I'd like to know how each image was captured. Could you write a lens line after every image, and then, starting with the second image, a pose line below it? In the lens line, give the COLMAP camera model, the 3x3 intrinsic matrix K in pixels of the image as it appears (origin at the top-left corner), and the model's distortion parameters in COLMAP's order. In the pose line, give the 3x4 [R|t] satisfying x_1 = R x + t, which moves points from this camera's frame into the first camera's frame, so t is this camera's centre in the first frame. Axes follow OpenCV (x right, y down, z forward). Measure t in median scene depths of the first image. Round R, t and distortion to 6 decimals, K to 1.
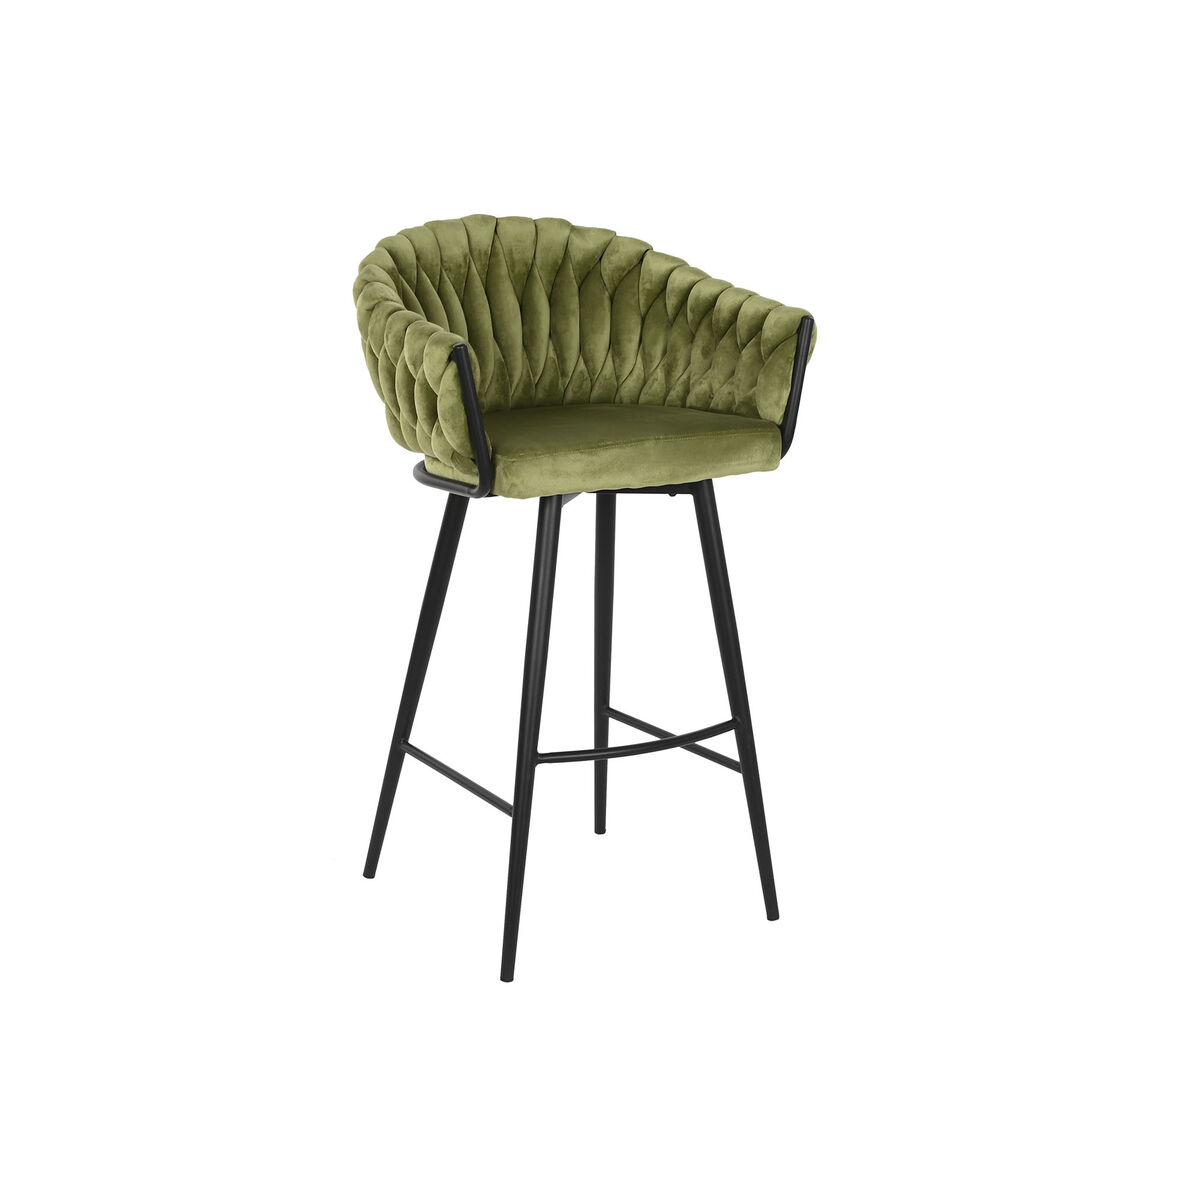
lens RADIAL K [[2690.8, 0, 596.1], [0, 2690.8, 597.0], [0, 0, 1]] dist [0.052984, 0.000000]
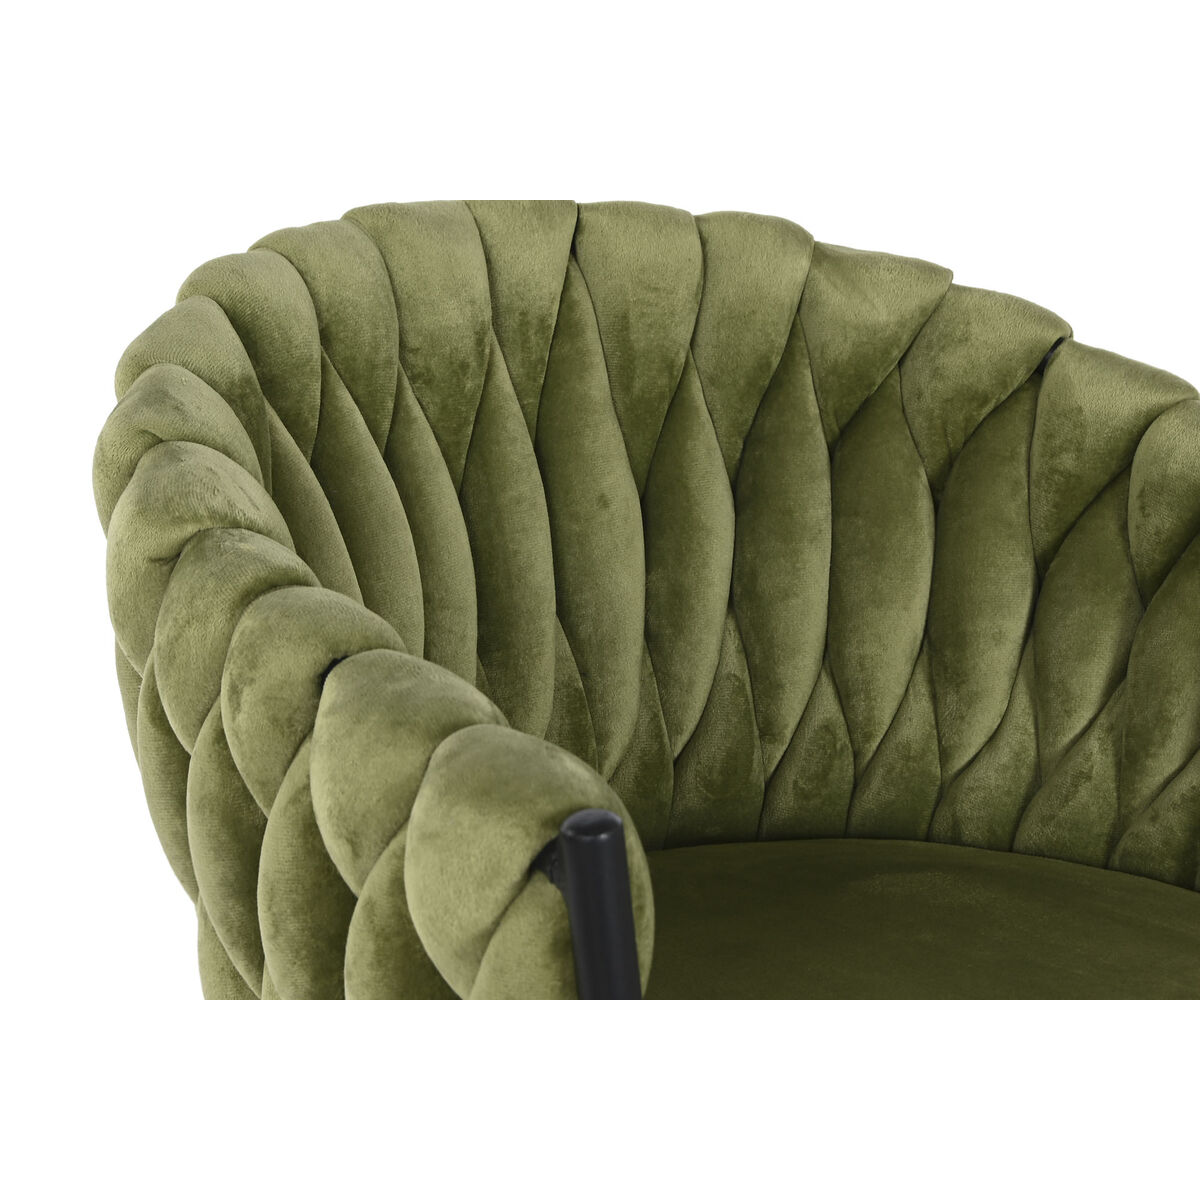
lens RADIAL K [[3315.5, 0, 603.5], [0, 3315.5, 599.3], [0, 0, 1]] dist [0.068954, 0.000000]
pose [[0.994541, 0.051874, 0.090537, -0.065756], [-0.052048, 0.998644, -0.000438, -0.097355], [-0.090437, -0.004277, 0.995893, 0.634320]]
